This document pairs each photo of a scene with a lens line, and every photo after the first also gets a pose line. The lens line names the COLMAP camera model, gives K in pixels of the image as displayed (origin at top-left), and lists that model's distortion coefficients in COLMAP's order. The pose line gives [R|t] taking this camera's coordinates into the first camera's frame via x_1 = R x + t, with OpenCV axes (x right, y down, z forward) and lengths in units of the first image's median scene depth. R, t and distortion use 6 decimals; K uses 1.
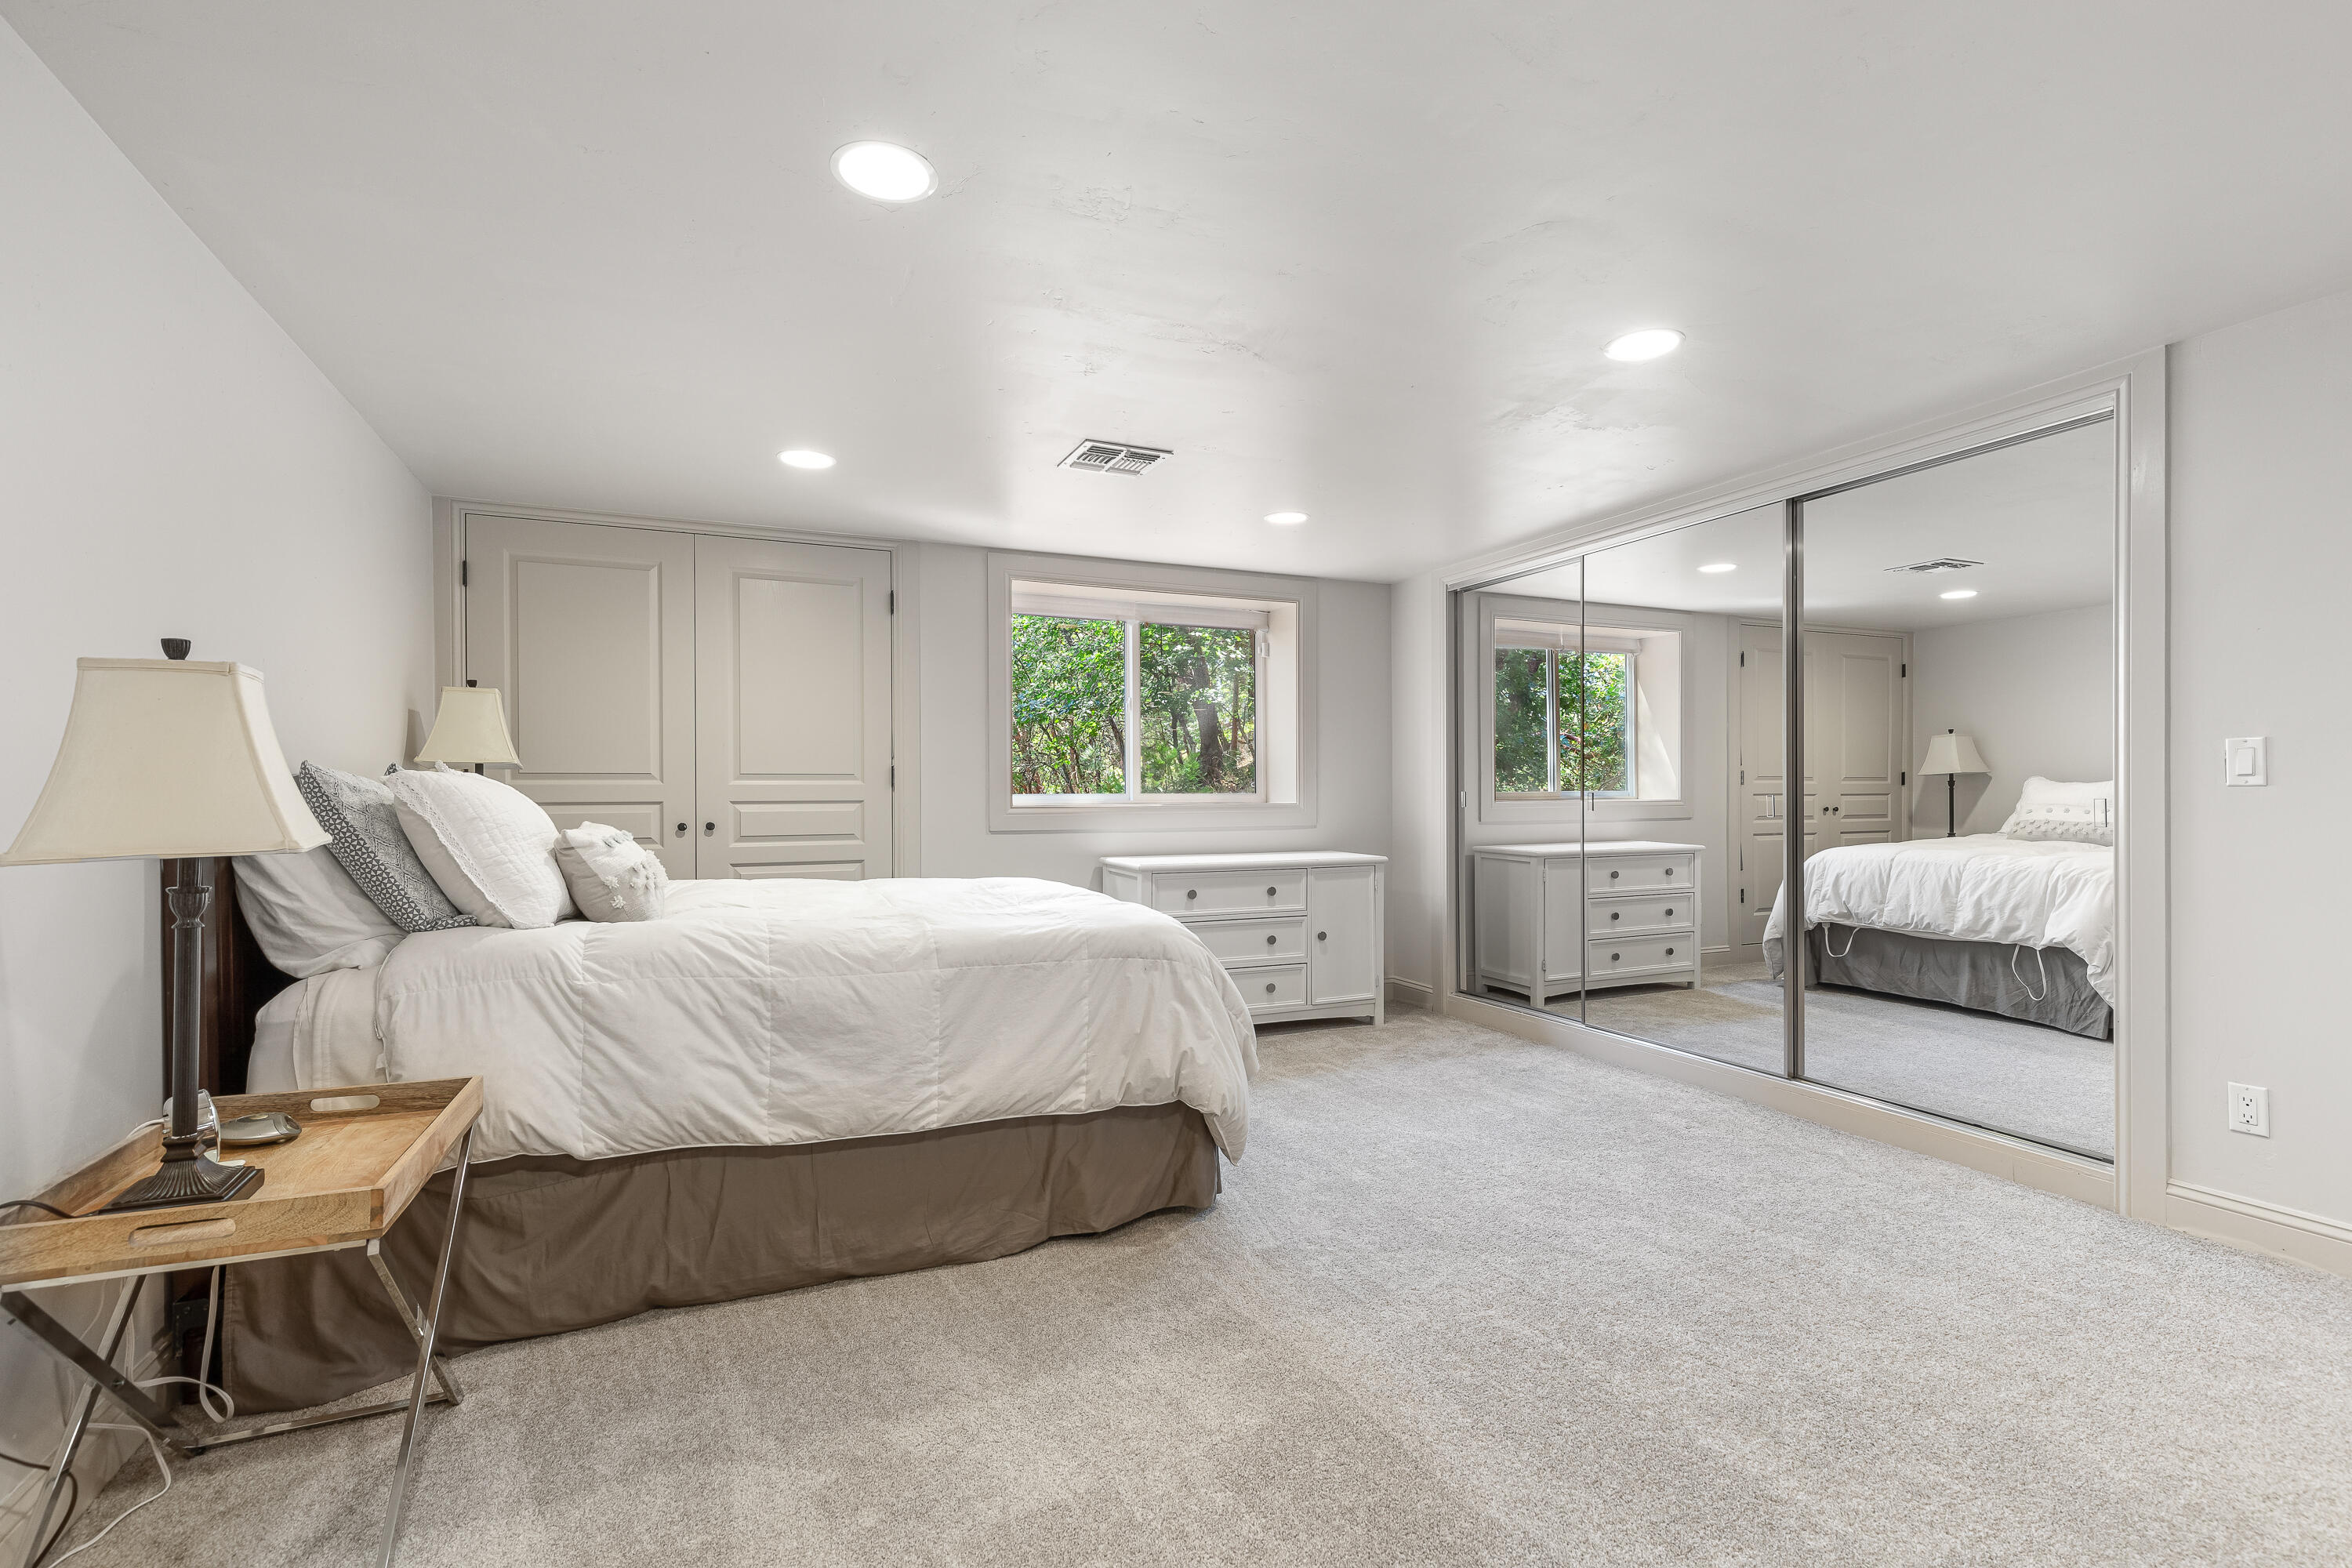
lens RADIAL K [[1069.1, 0, 1198.9], [0, 1069.1, 796.6], [0, 0, 1]] dist [0.008889, -0.001006]
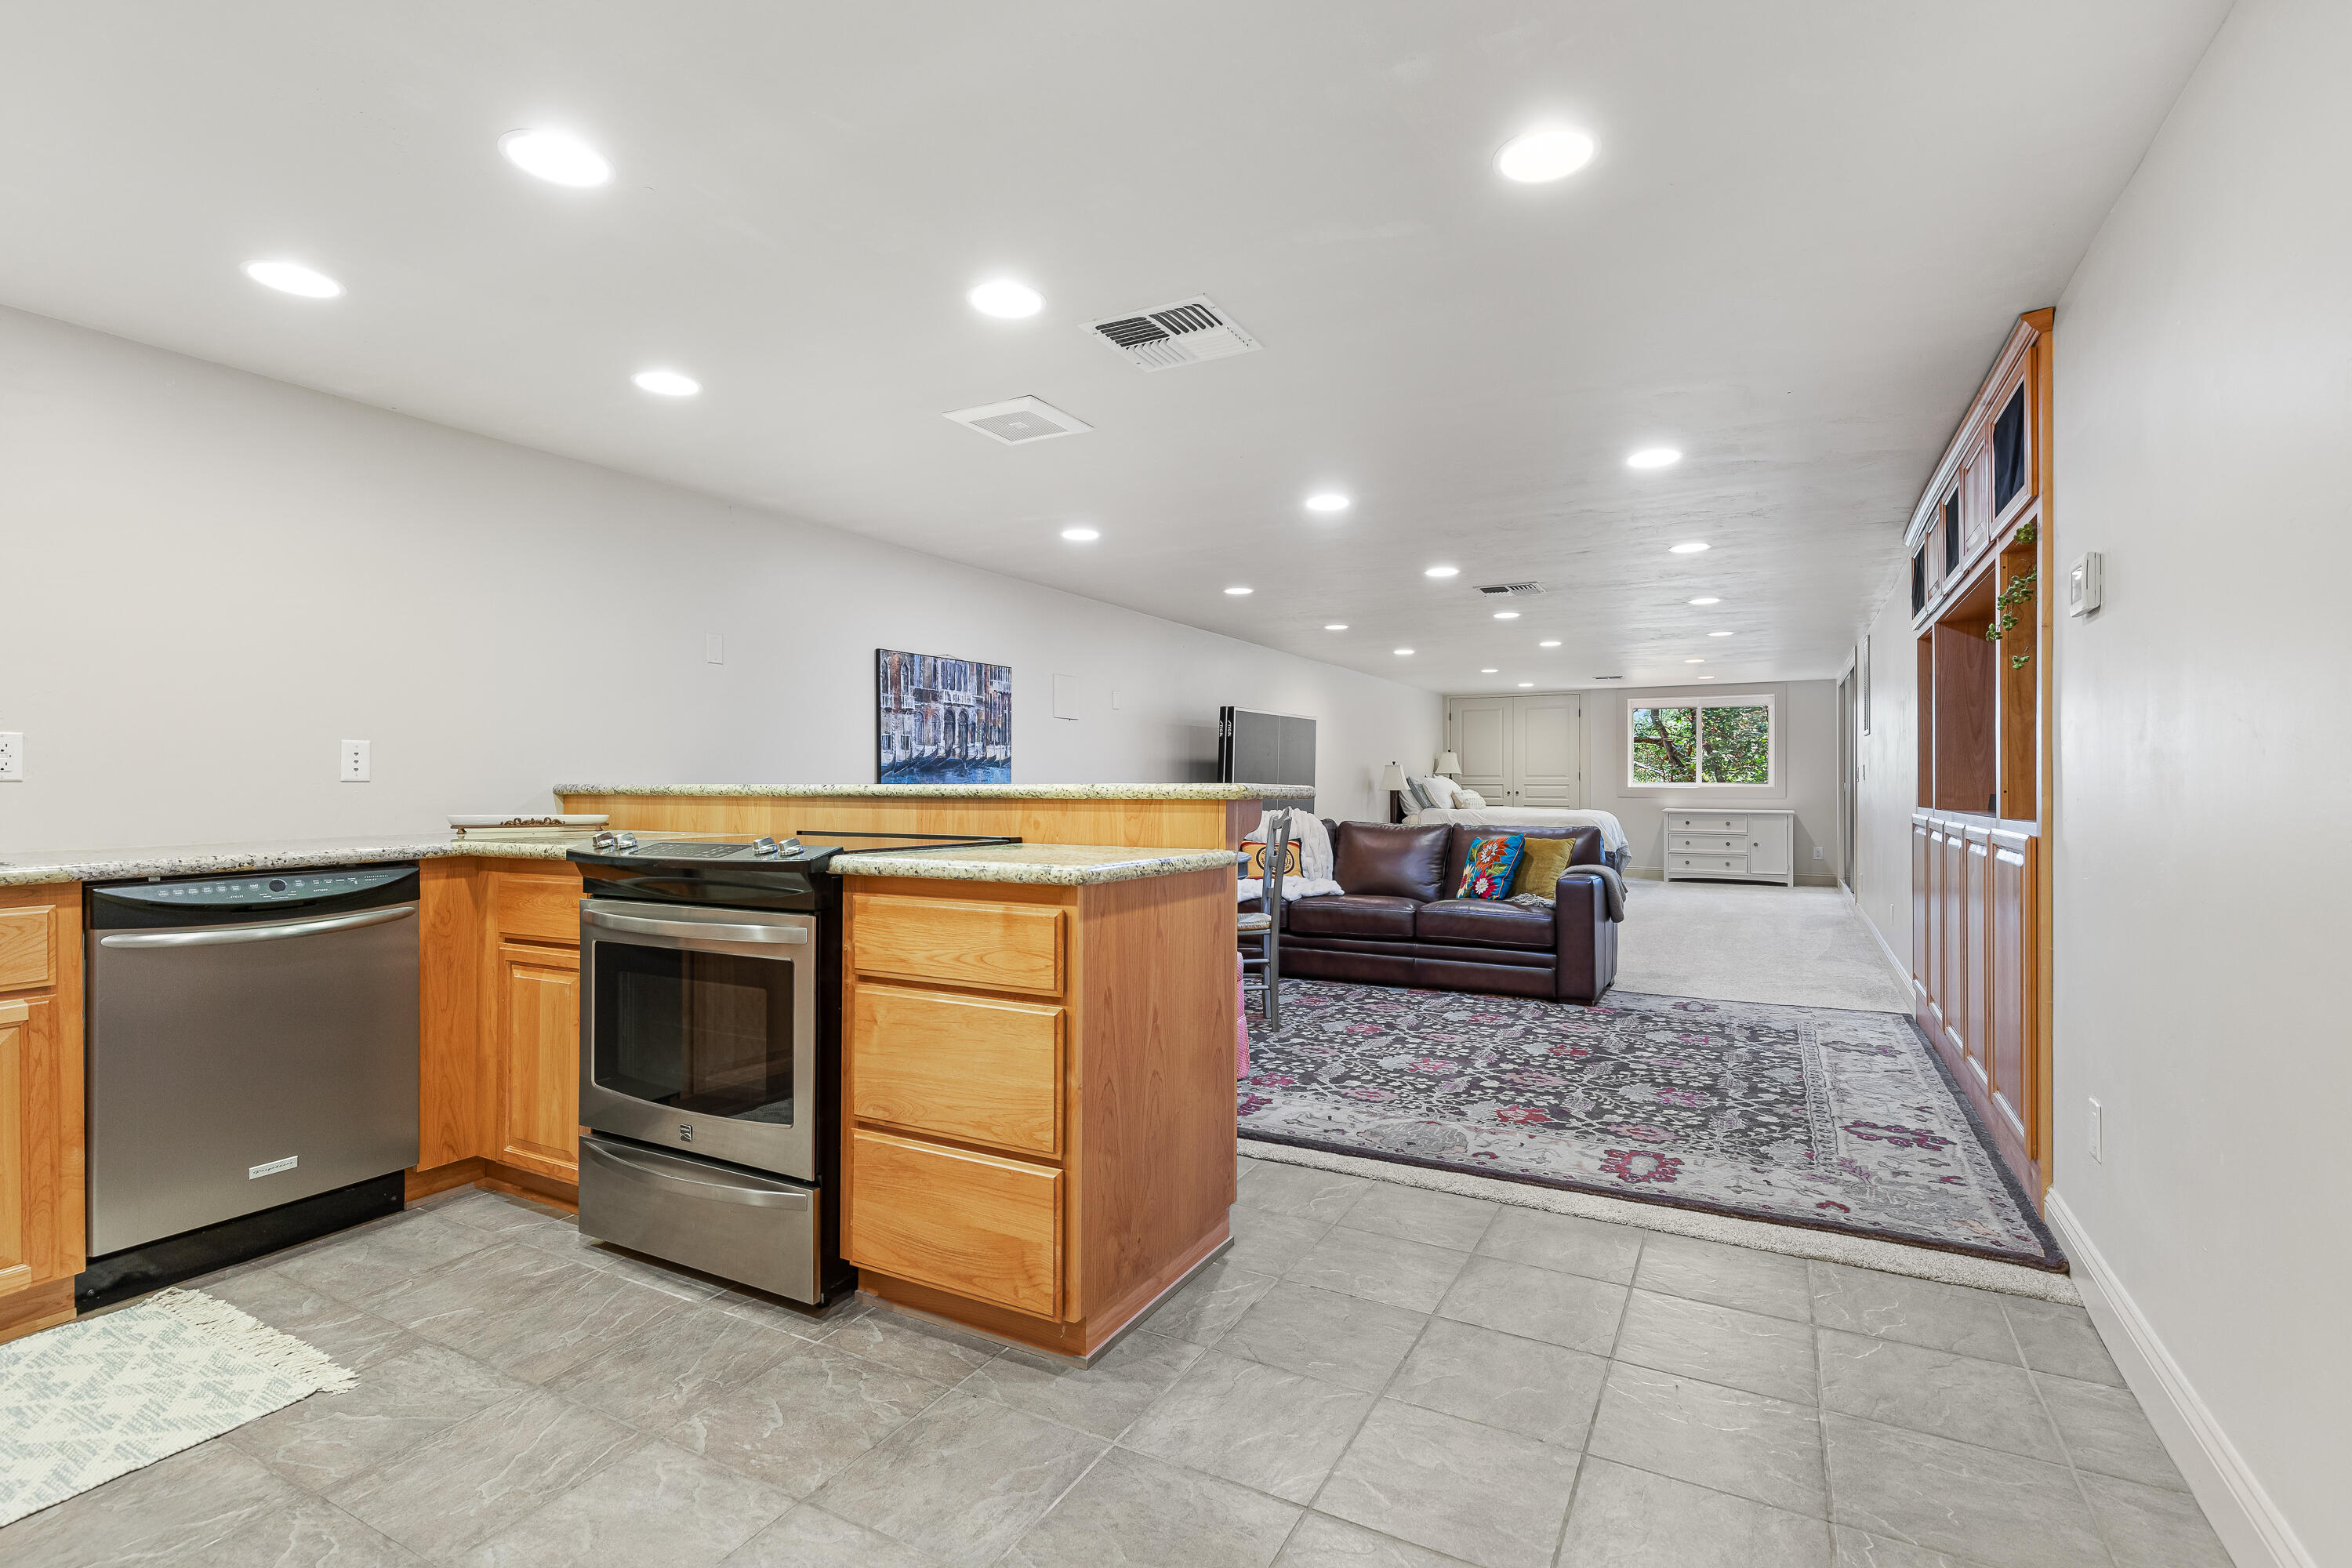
lens RADIAL K [[1069.1, 0, 1181.4], [0, 1069.1, 773.3], [0, 0, 1]] dist [0.008889, -0.001006]
pose [[0.597864, -0.001558, -0.801596, 2.385094], [-0.004207, 0.999978, -0.005081, -0.011841], [0.801587, 0.006410, 0.597844, -2.675074]]
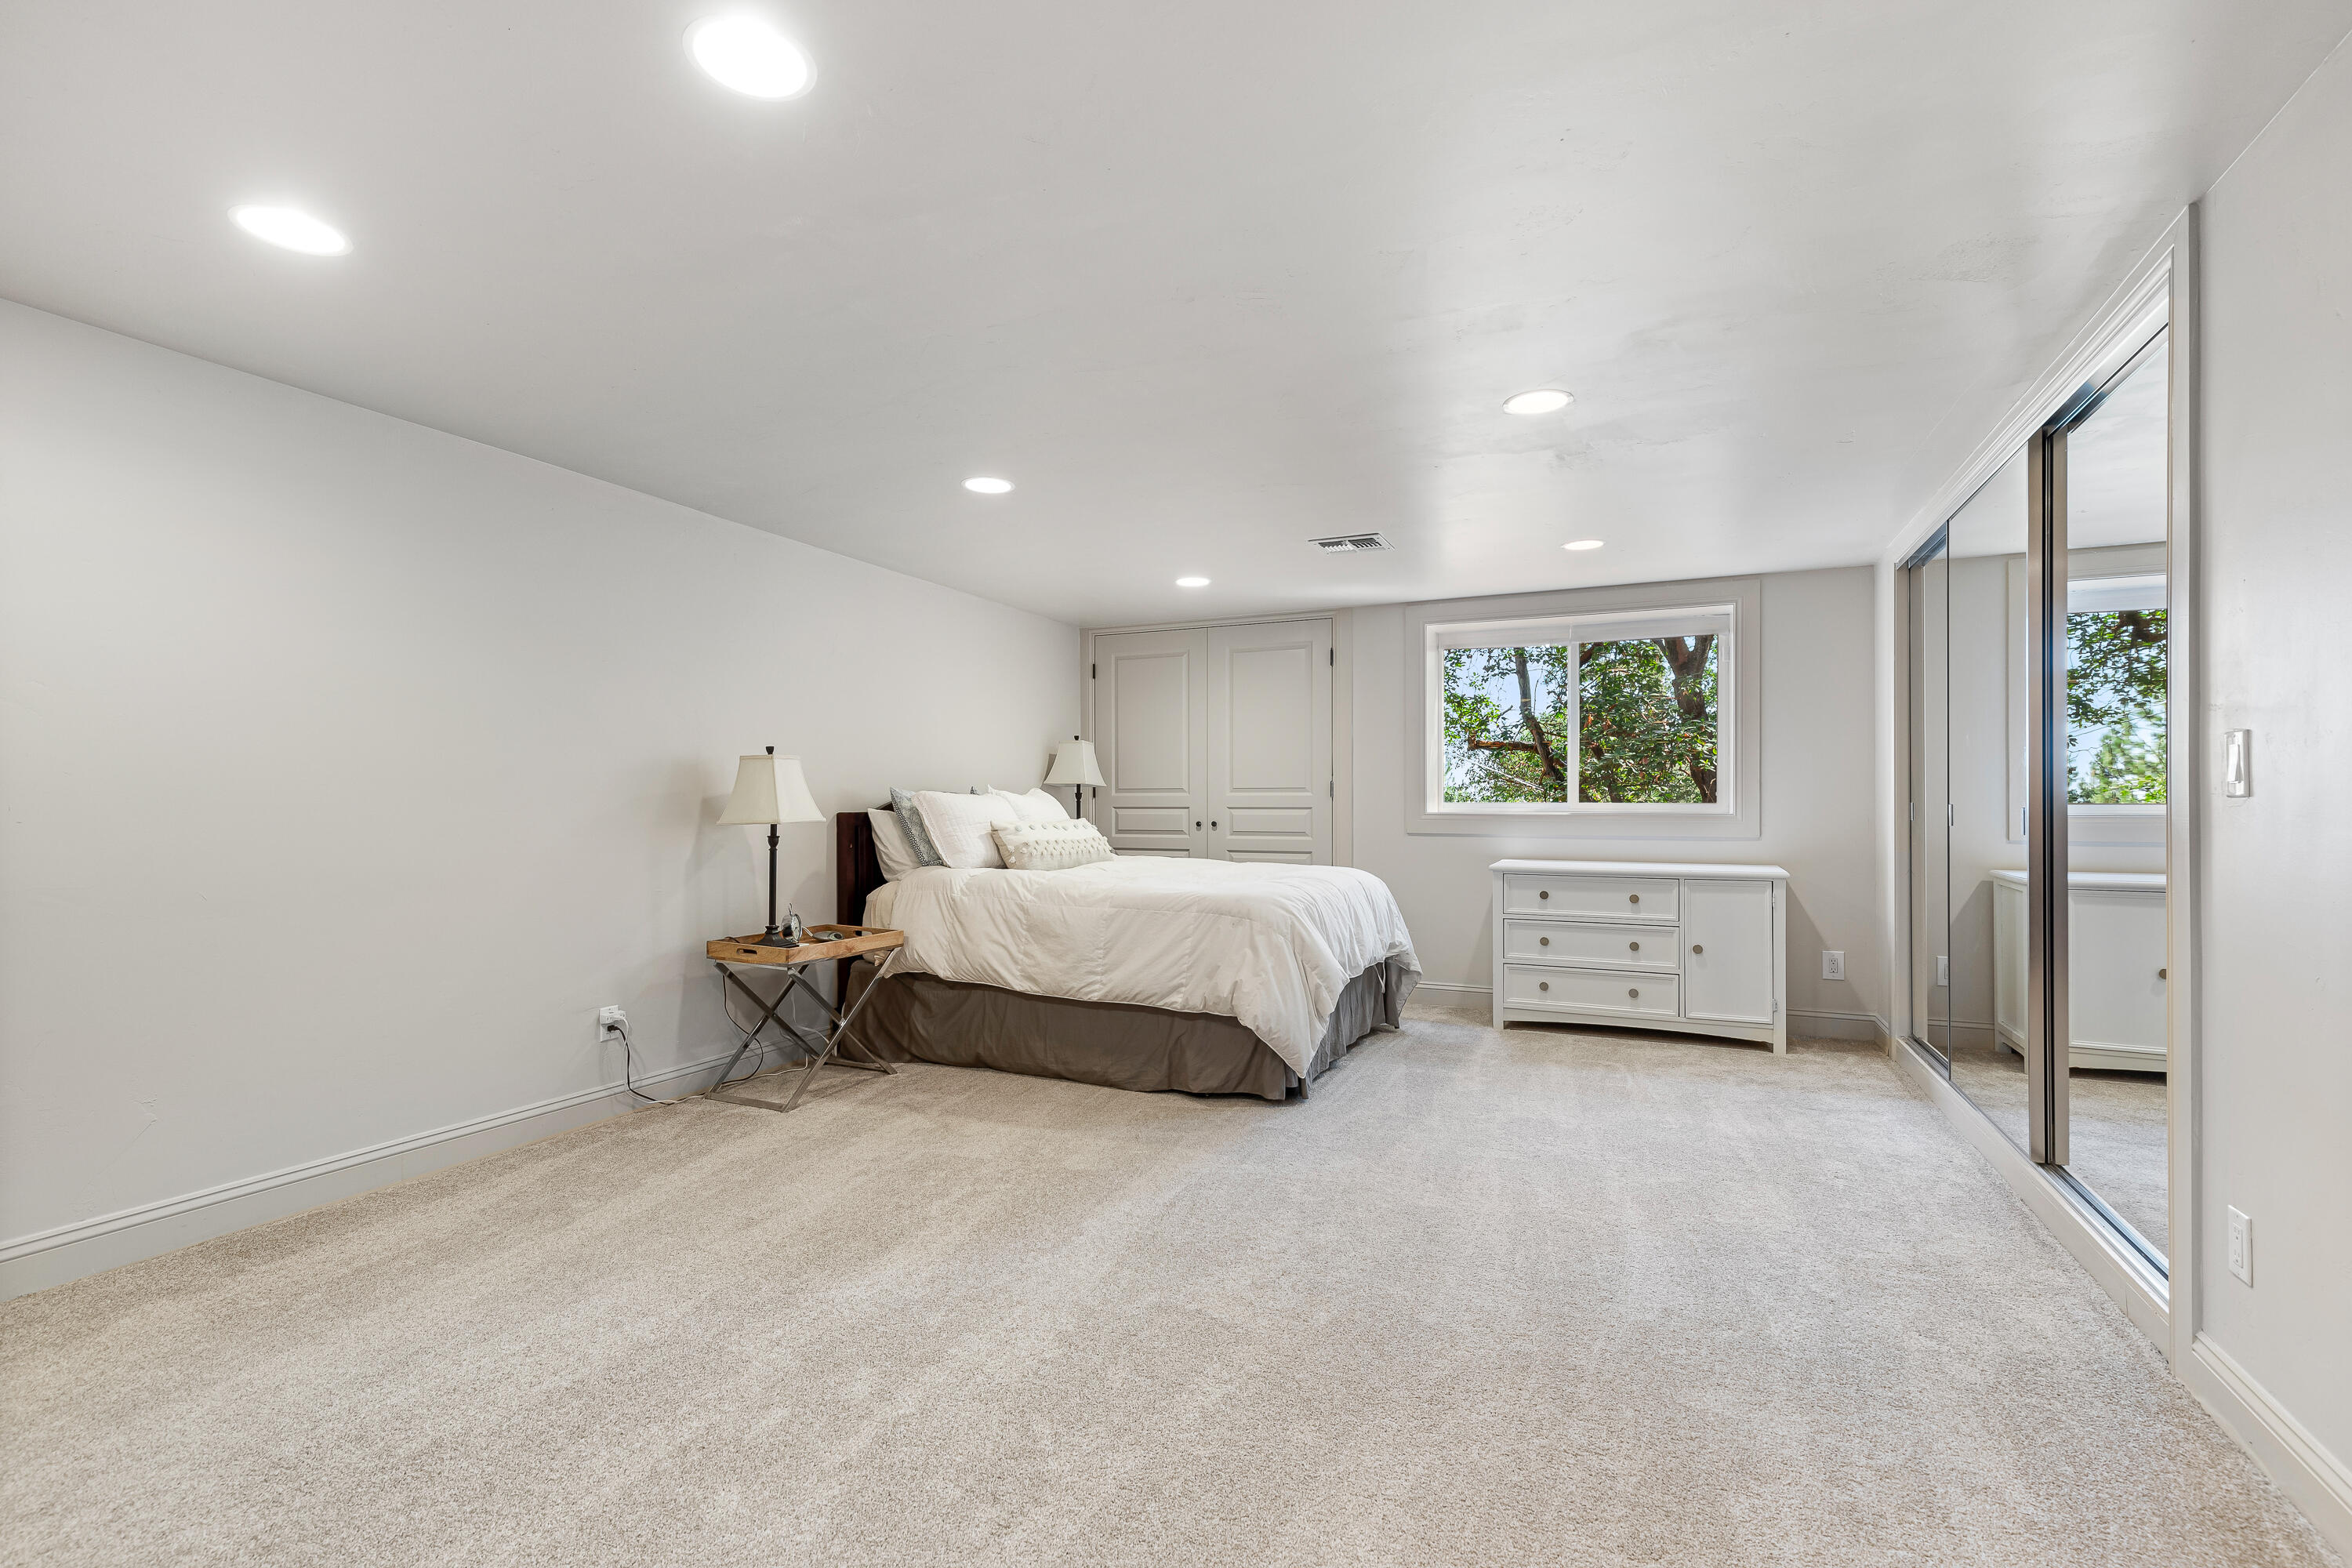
lens RADIAL K [[1069.1, 0, 1171.0], [0, 1069.1, 801.2], [0, 0, 1]] dist [0.008889, -0.001006]
pose [[0.656168, 0.003327, -0.754608, 1.046108], [-0.004987, 0.999988, 0.000073, -0.005668], [0.754598, 0.003716, 0.656176, -0.019224]]
